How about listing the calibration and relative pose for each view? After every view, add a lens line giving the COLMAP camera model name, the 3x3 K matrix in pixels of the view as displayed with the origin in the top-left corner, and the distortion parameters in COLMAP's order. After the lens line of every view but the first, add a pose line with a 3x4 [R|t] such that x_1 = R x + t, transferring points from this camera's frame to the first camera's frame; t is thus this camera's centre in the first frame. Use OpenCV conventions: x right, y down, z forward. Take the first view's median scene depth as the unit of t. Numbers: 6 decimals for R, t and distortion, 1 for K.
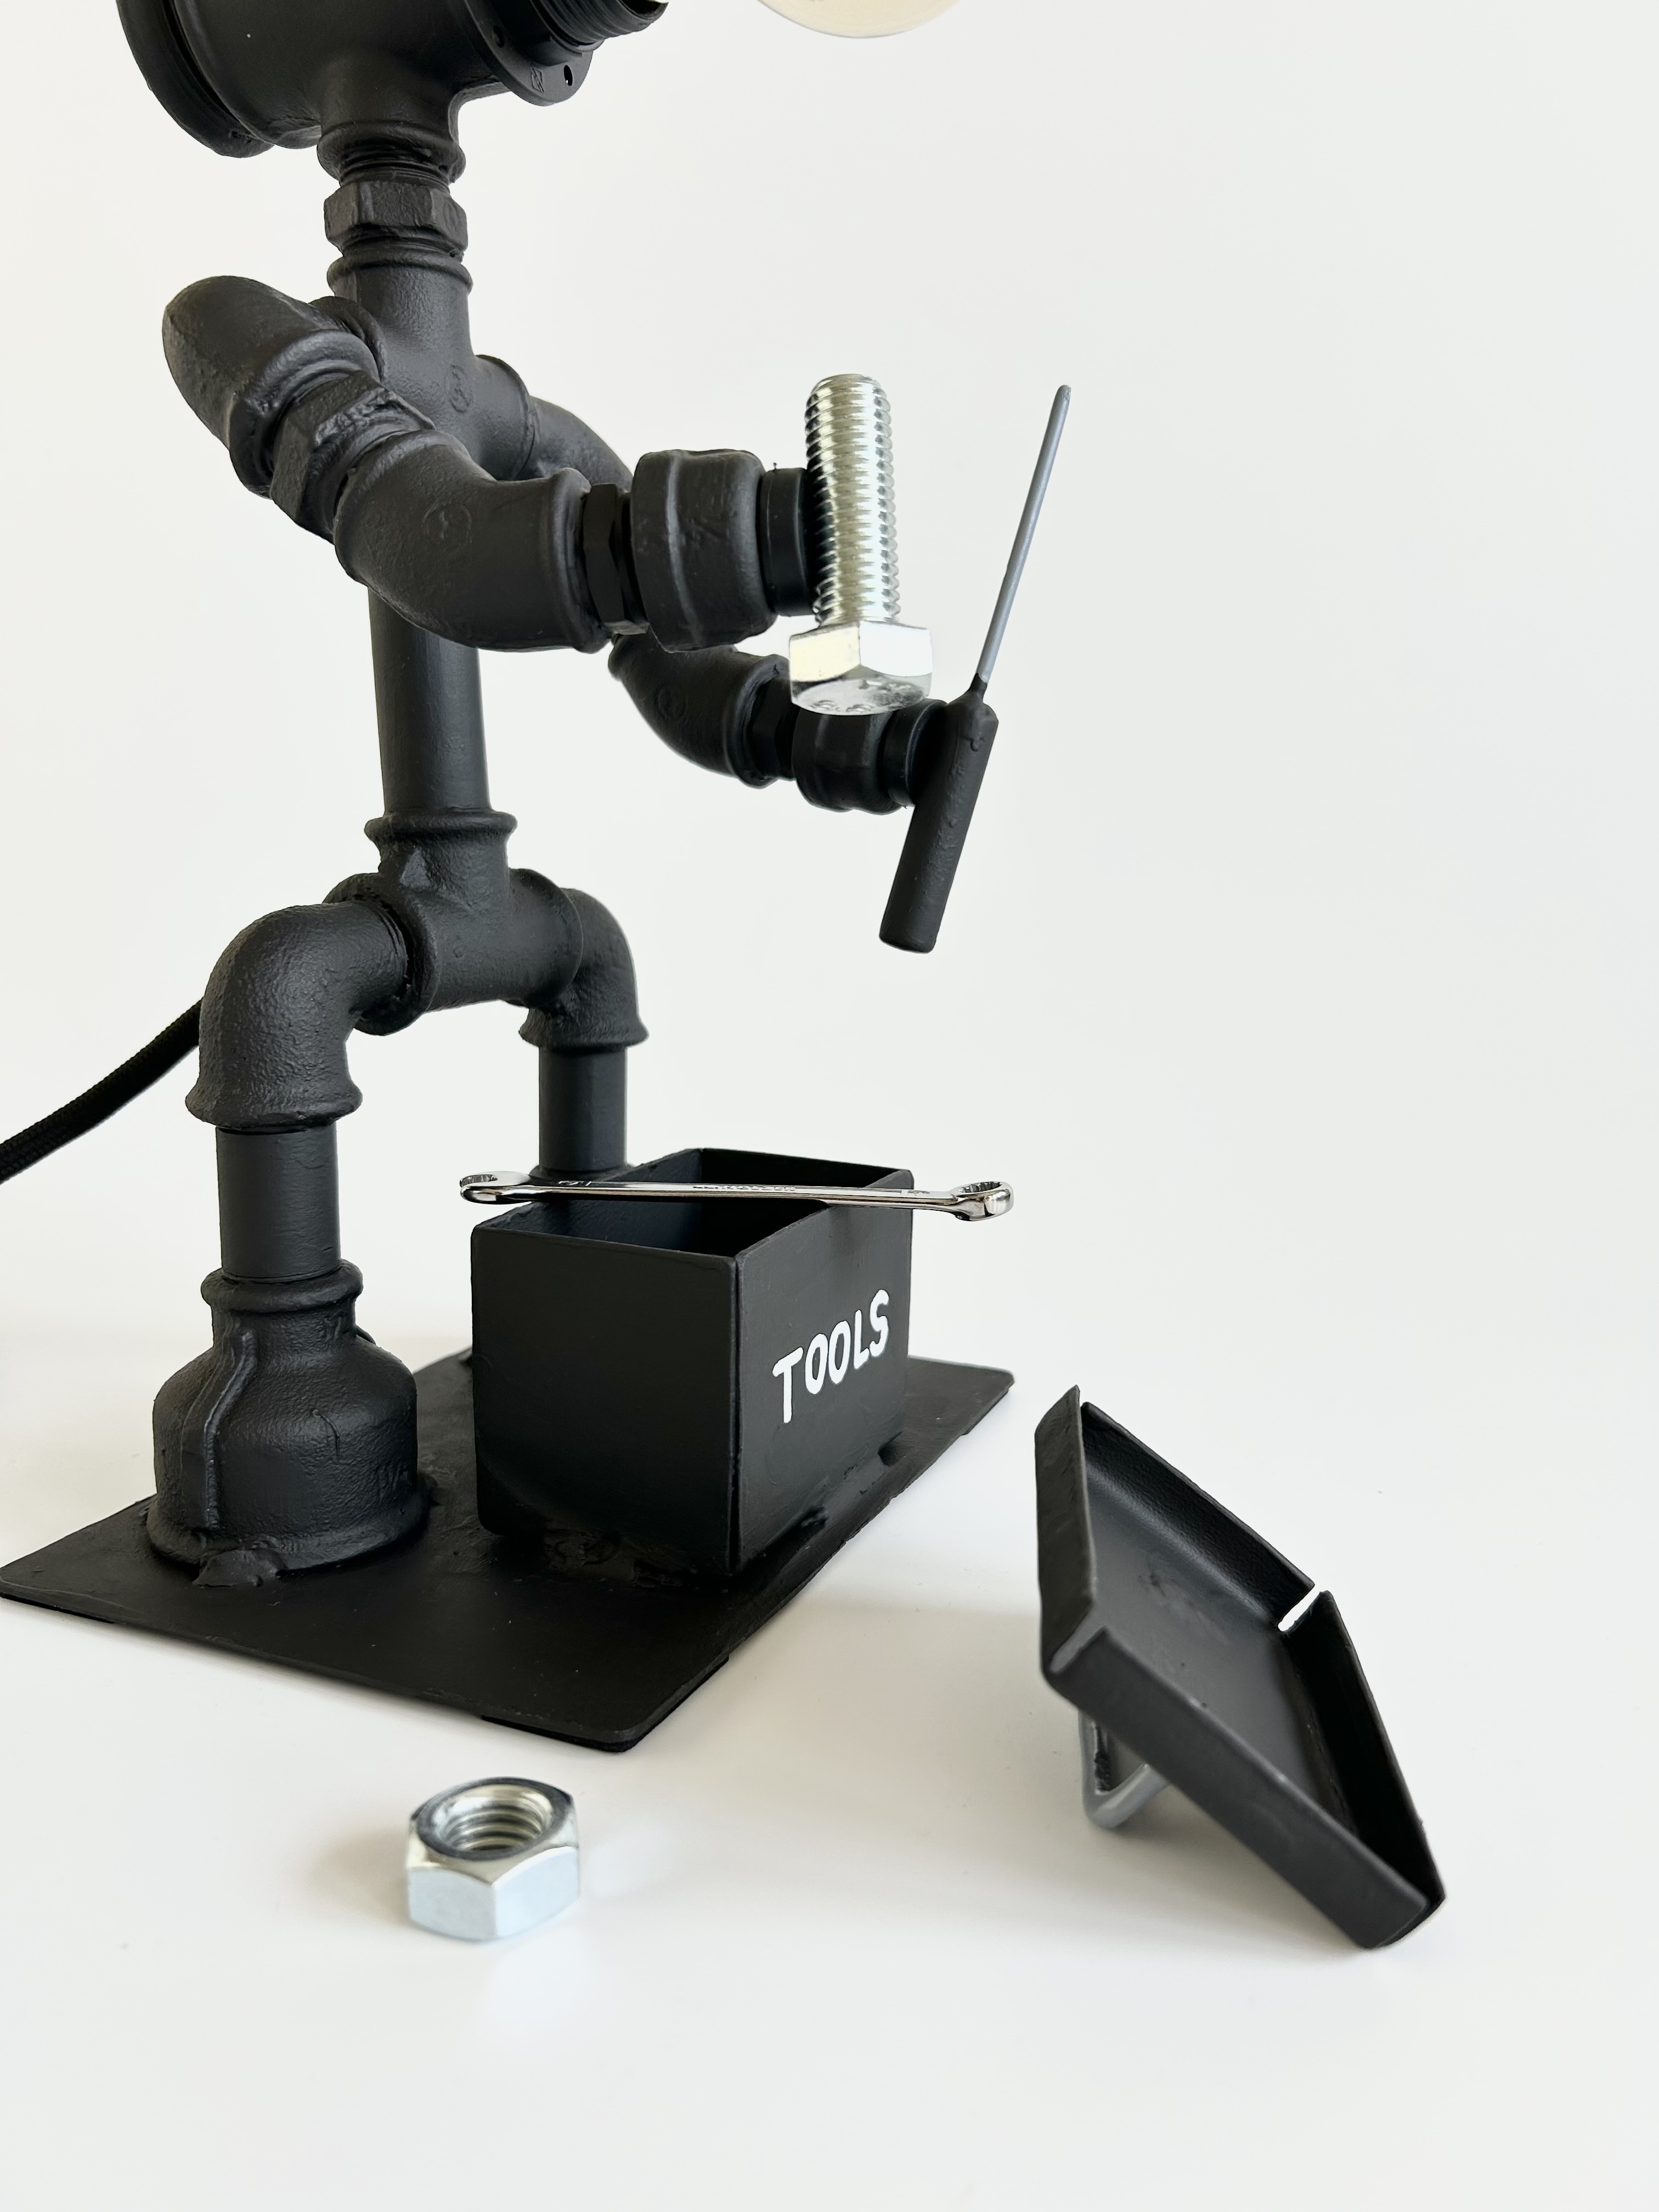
lens RADIAL K [[1726.2, 0, 821.0], [0, 1726.2, 1132.0], [0, 0, 1]] dist [0.032368, -0.084155]
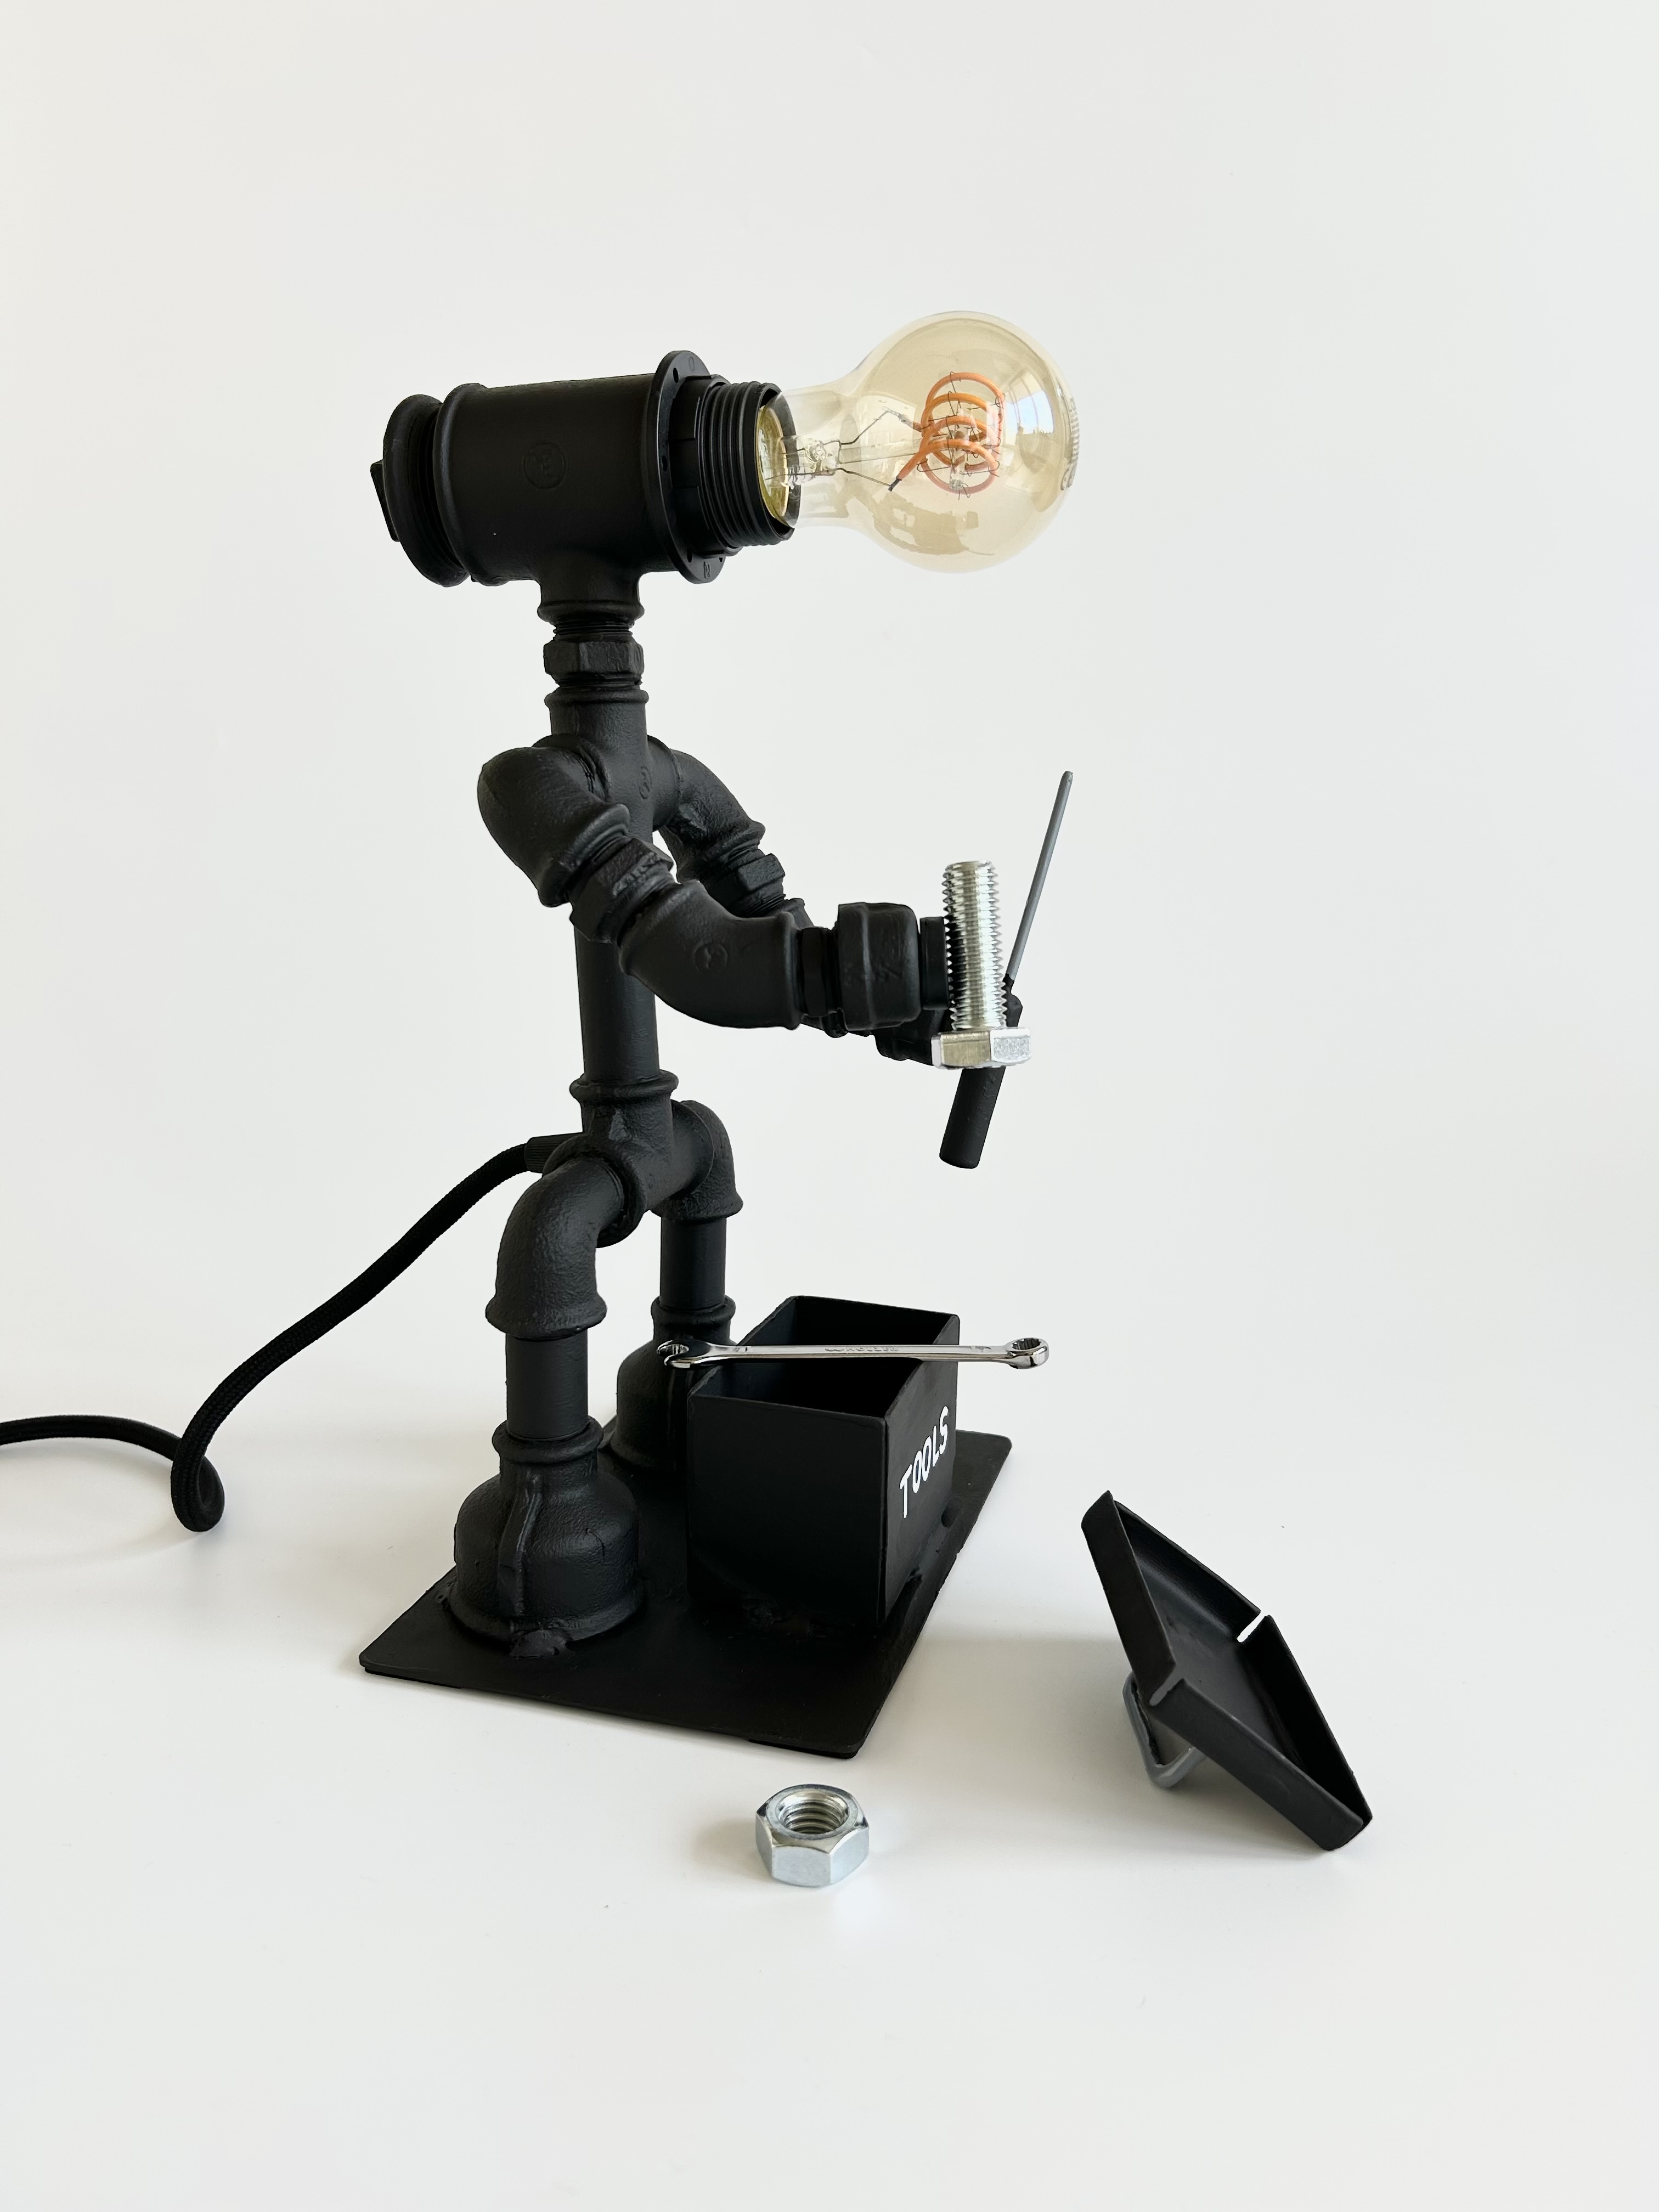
lens RADIAL K [[1726.2, 0, 839.9], [0, 1726.2, 1091.8], [0, 0, 1]] dist [0.032368, -0.084155]
pose [[0.991466, -0.021996, 0.128496, -0.267014], [0.018204, 0.999365, 0.030616, -0.248278], [-0.129088, -0.028016, 0.991237, -0.451500]]
